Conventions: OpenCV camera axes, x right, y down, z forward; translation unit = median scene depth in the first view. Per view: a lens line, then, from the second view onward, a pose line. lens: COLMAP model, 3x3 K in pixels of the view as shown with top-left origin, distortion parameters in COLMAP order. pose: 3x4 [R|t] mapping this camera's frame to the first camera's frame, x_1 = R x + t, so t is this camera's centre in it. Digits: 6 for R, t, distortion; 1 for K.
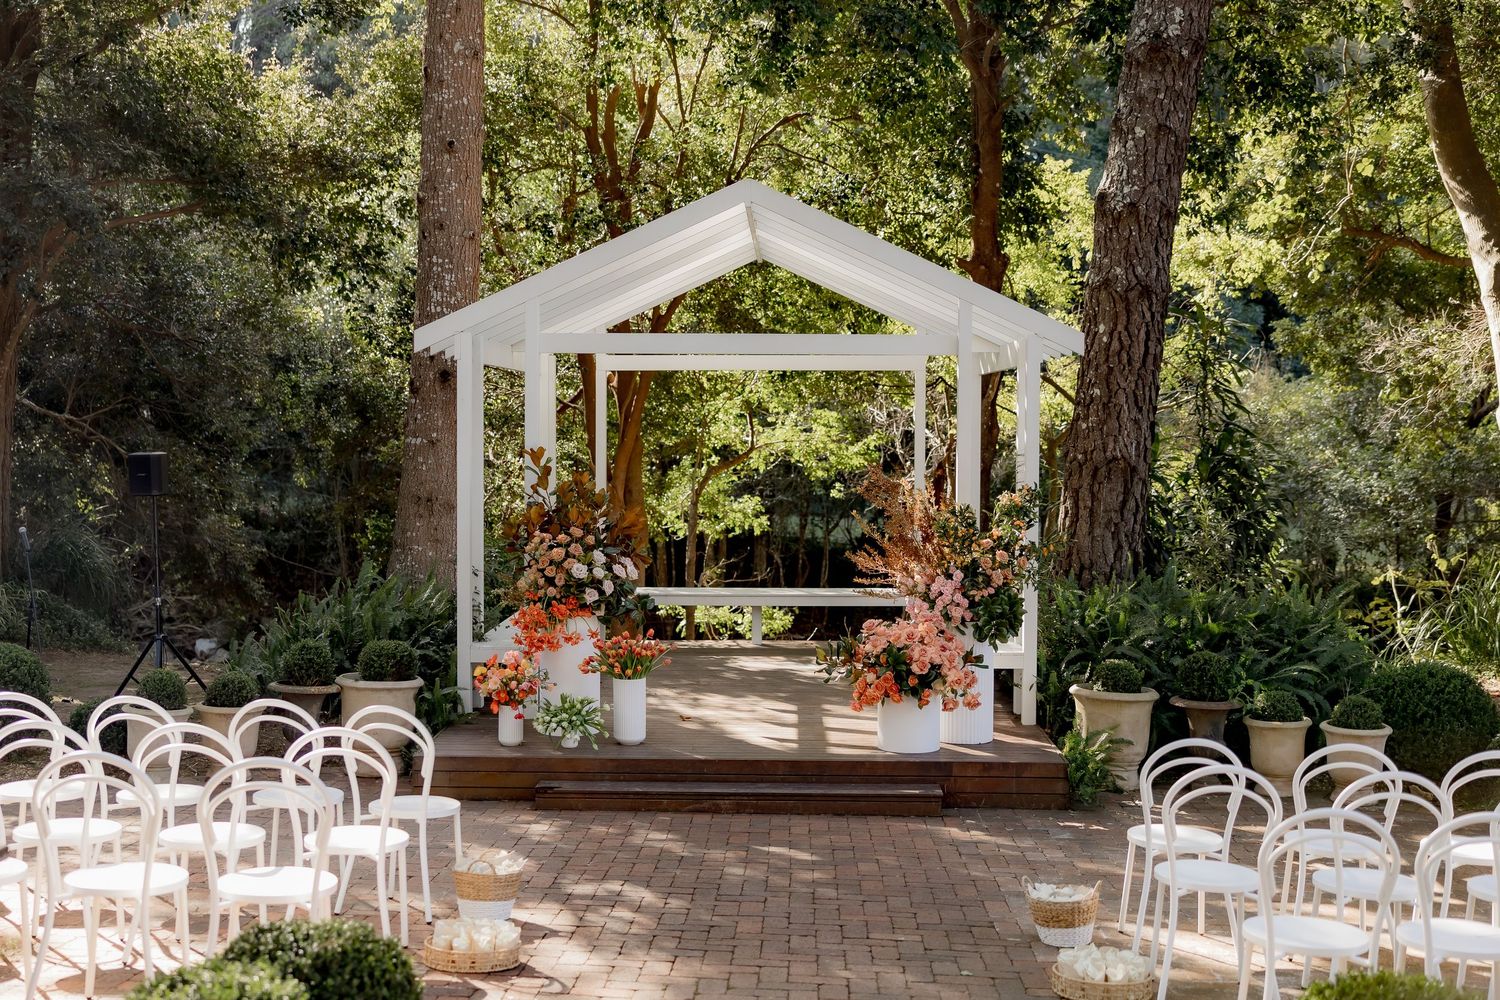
lens RADIAL K [[1825.0, 0, 750.0], [0, 1825.0, 500.0], [0, 0, 1]] dist [-0.020330, -0.005902]
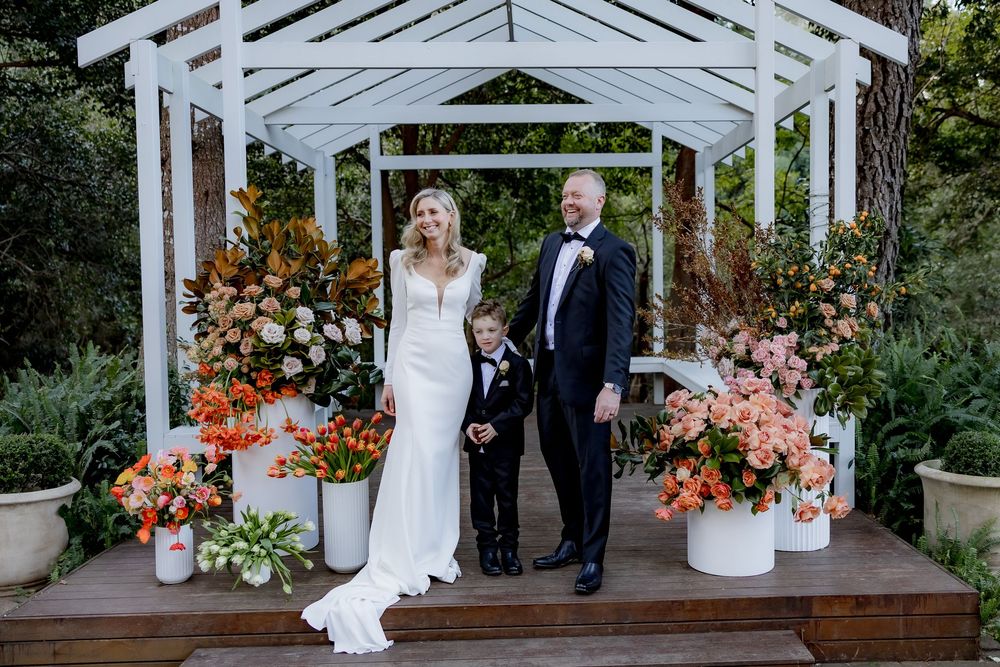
lens RADIAL K [[806.4, 0, 500.0], [0, 806.4, 333.5], [0, 0, 1]] dist [0.011446, 0.003708]
pose [[0.999317, -0.027058, -0.025160, 0.004262], [0.027229, 0.999608, 0.006498, 0.039092], [0.024974, -0.007178, 0.999662, 0.677669]]
